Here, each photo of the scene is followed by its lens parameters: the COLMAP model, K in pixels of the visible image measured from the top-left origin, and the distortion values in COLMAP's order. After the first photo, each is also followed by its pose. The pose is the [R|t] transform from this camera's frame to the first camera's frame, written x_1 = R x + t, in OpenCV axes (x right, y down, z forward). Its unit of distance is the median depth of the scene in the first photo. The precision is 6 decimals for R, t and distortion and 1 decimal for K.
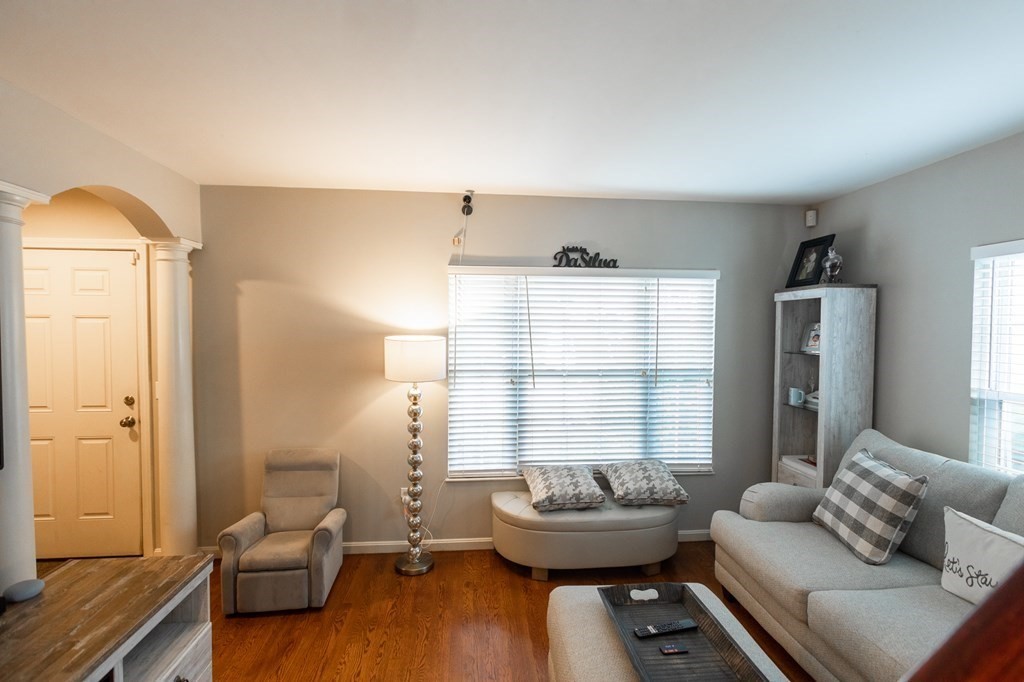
lens RADIAL K [[483.3, 0, 513.4], [0, 483.3, 344.2], [0, 0, 1]] dist [-0.003204, 0.000916]
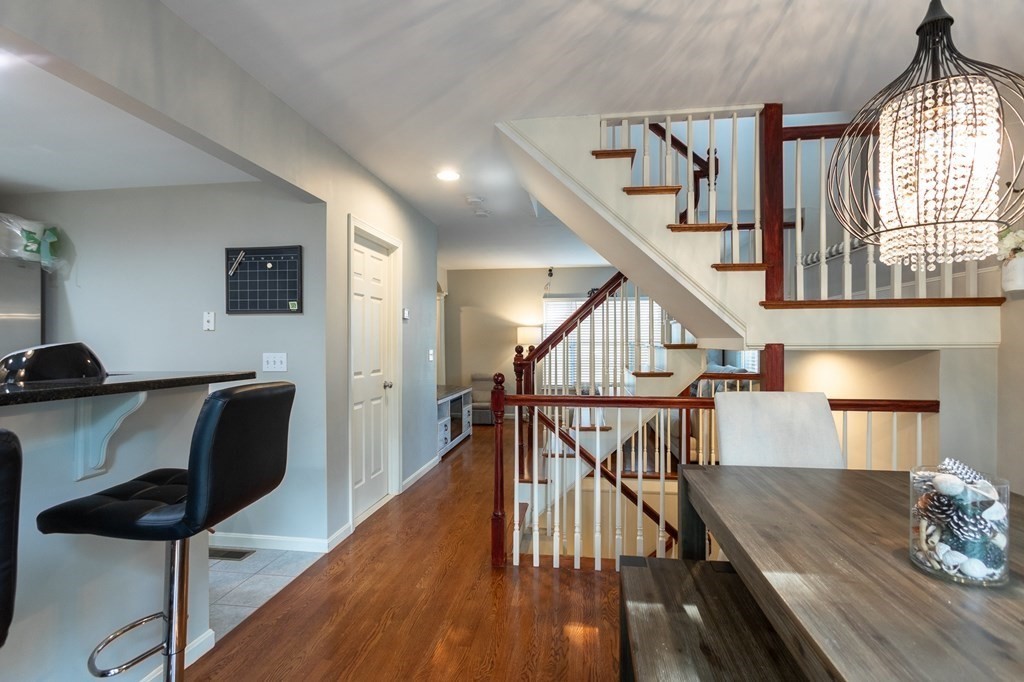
lens RADIAL K [[483.3, 0, 518.1], [0, 483.3, 341.3], [0, 0, 1]] dist [-0.003204, 0.000916]
pose [[0.973138, -0.005406, -0.230158, 0.304286], [-0.000662, 0.999655, -0.026276, 0.116127], [0.230220, 0.025722, 0.972799, -1.384418]]
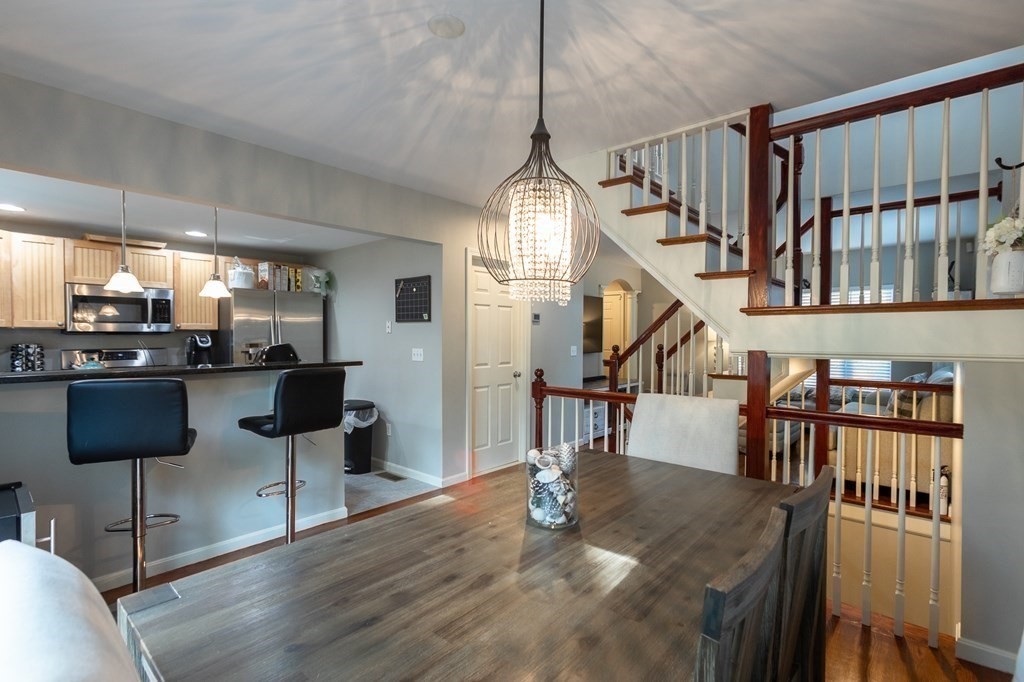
lens RADIAL K [[483.3, 0, 514.9], [0, 483.3, 339.8], [0, 0, 1]] dist [-0.003204, 0.000916]
pose [[0.691065, 0.007980, -0.722748, 0.803707], [-0.018478, 0.999807, -0.006628, 0.094687], [0.722556, 0.017935, 0.691080, -1.344504]]
